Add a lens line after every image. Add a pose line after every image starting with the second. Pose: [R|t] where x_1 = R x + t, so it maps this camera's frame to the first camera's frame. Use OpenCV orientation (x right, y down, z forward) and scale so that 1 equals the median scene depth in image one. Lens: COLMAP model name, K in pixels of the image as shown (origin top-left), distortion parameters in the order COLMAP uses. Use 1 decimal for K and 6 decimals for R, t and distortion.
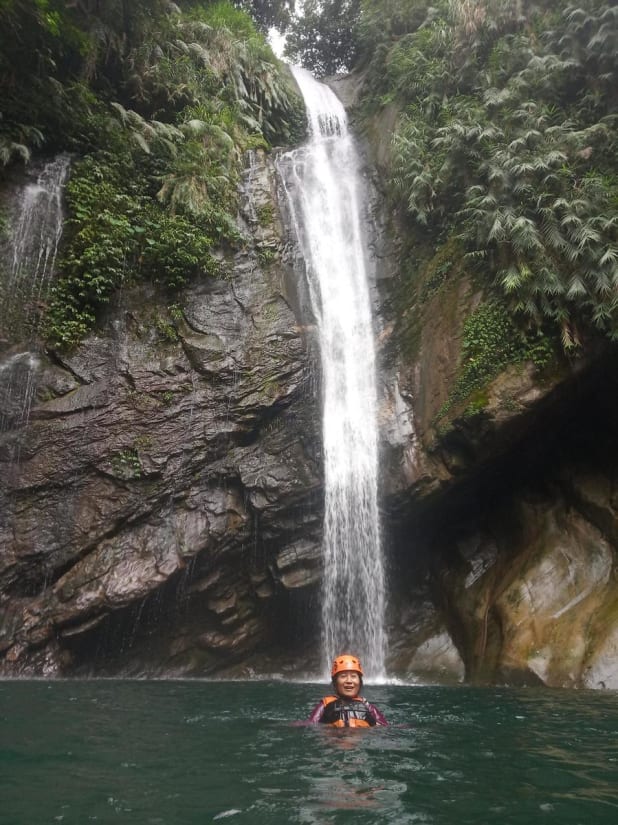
lens RADIAL K [[655.1, 0, 310.8], [0, 655.1, 414.4], [0, 0, 1]] dist [0.054323, -0.037151]
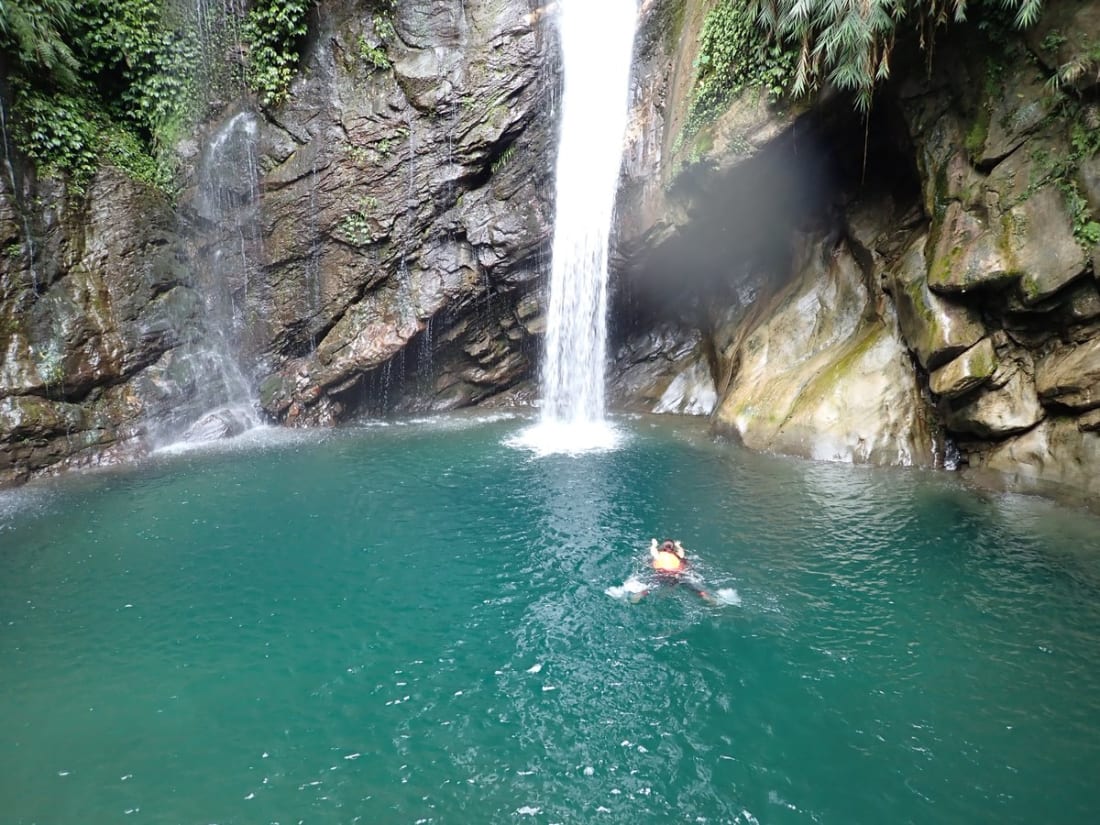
lens RADIAL K [[873.5, 0, 549.6], [0, 873.5, 413.3], [0, 0, 1]] dist [0.054323, -0.037151]
pose [[0.945853, 0.034288, -0.322779, 0.434708], [0.151981, 0.831889, 0.533726, -0.355090], [0.286816, -0.553882, 0.781634, -0.123794]]
